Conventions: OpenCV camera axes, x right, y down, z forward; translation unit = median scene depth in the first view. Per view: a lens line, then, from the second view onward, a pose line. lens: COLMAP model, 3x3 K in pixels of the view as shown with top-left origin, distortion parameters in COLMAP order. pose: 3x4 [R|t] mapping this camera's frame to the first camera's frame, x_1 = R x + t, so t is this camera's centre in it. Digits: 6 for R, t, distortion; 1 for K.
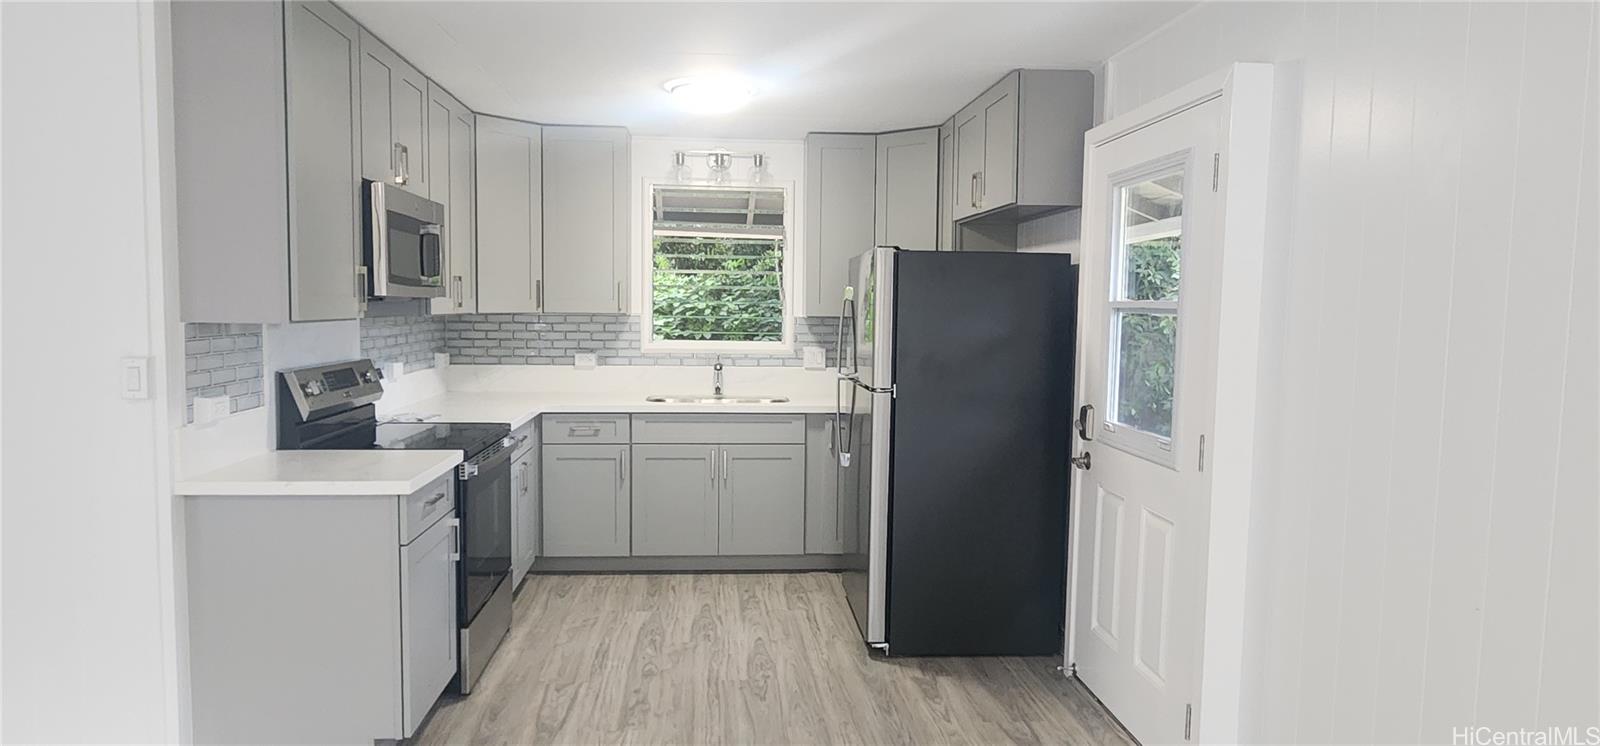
lens RADIAL K [[937.7, 0, 797.6], [0, 937.7, 377.8], [0, 0, 1]] dist [-0.005840, 0.000515]
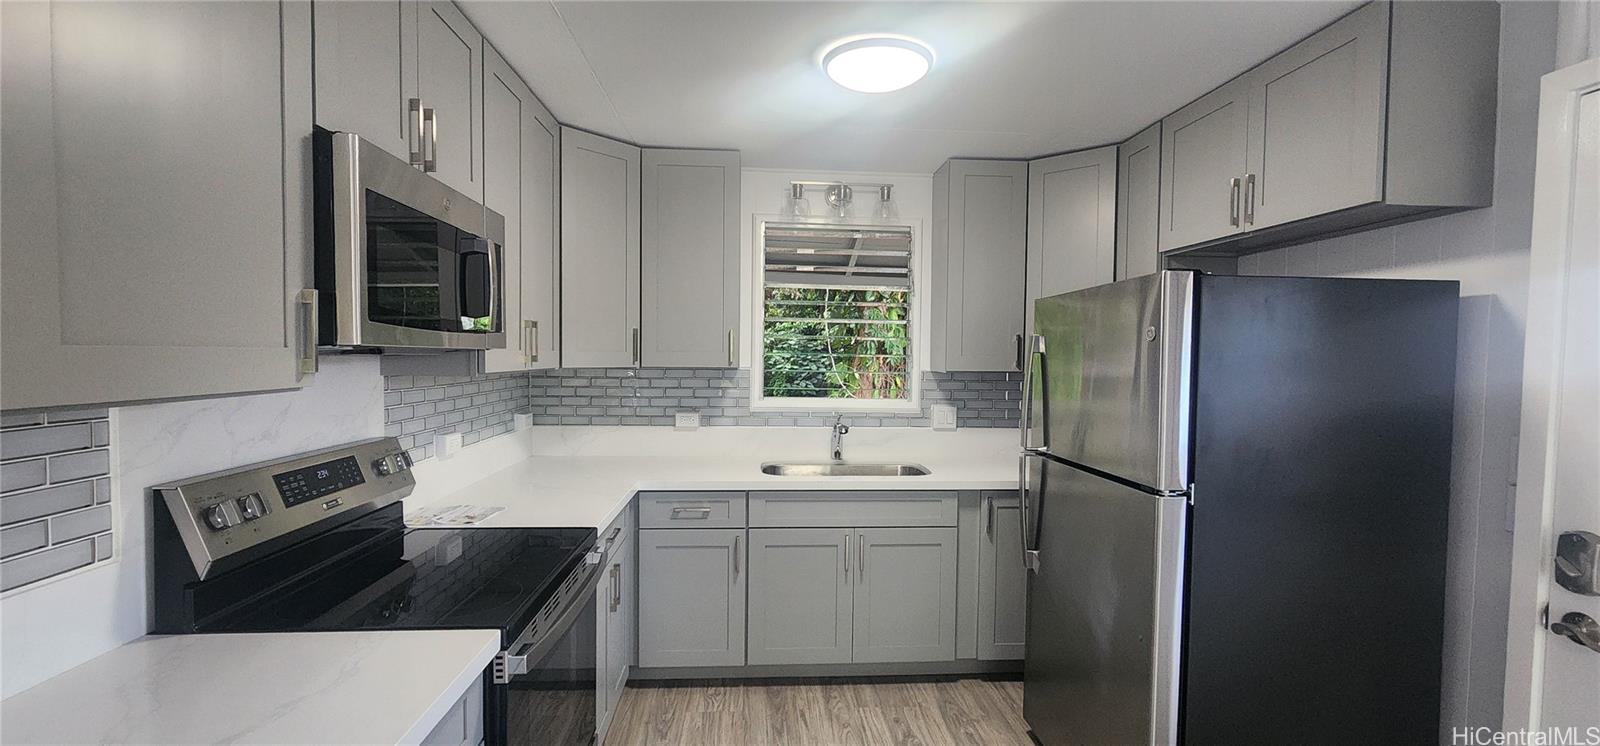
lens RADIAL K [[664.7, 0, 804.0], [0, 664.7, 381.1], [0, 0, 1]] dist [-0.001392, 0.000521]
pose [[0.999903, -0.000404, -0.013916, -0.130083], [-0.000133, 0.999256, -0.038574, -0.038034], [0.013921, 0.038572, 0.999159, 0.452784]]
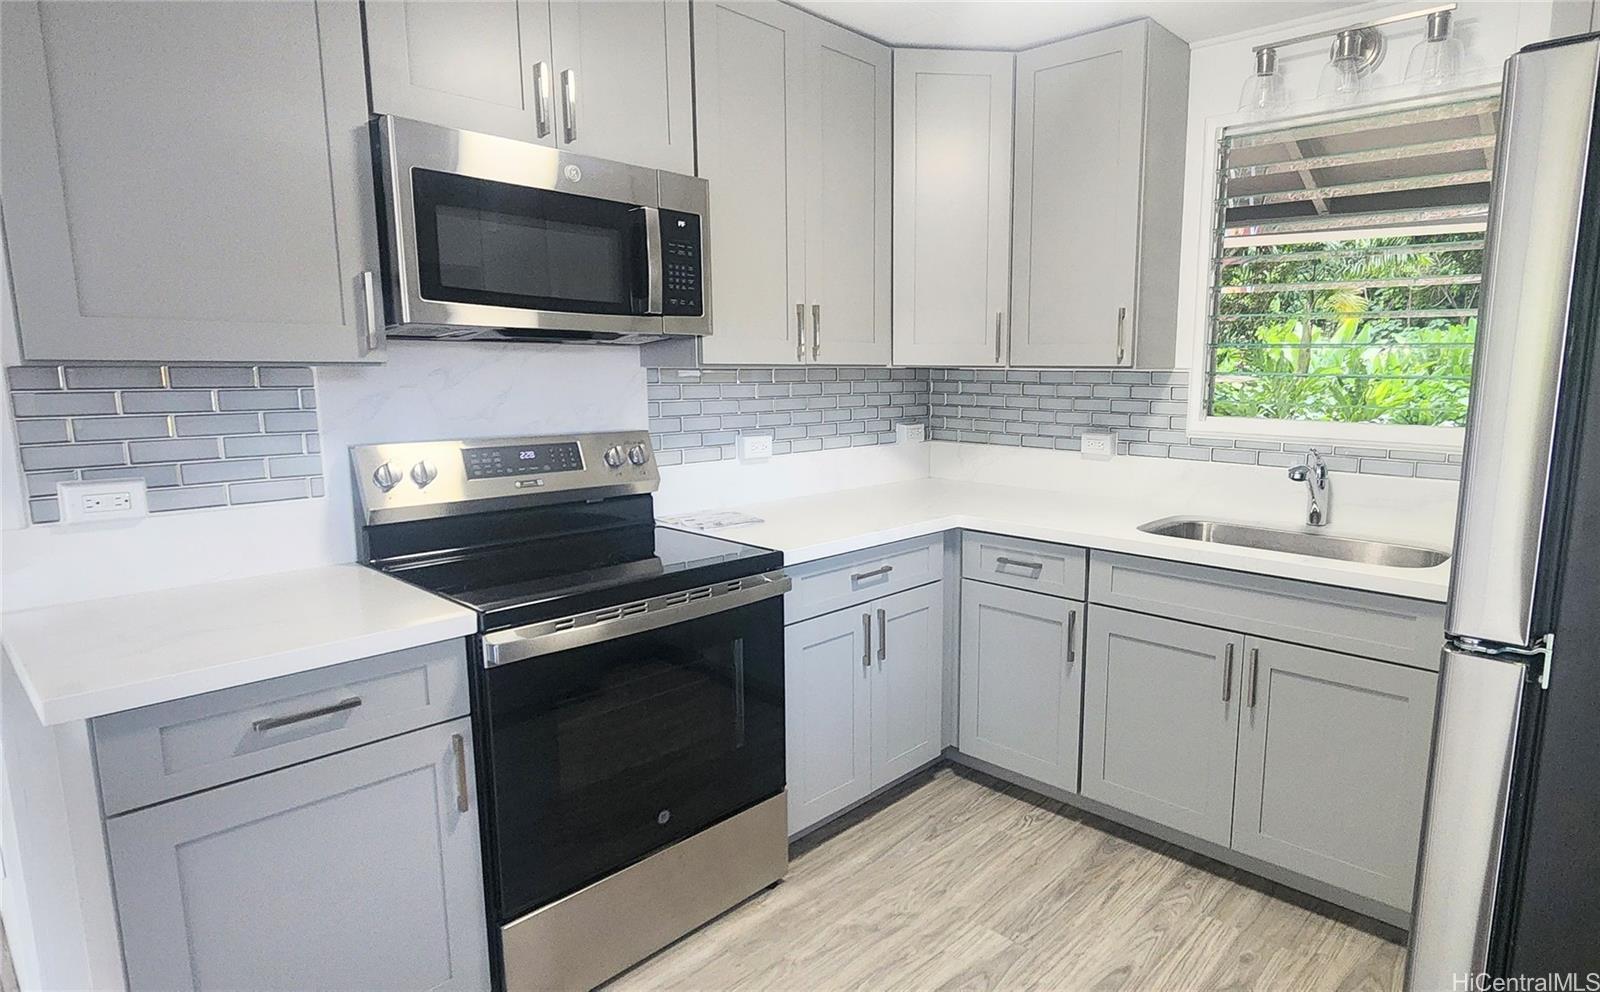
lens RADIAL K [[880.2, 0, 918.7], [0, 880.2, 504.4], [0, 0, 1]] dist [-0.001325, -0.000215]
pose [[0.707738, 0.102680, -0.698973, 0.119765], [-0.054061, 0.994352, 0.091333, -0.031719], [0.704404, -0.026852, 0.709292, 0.608648]]
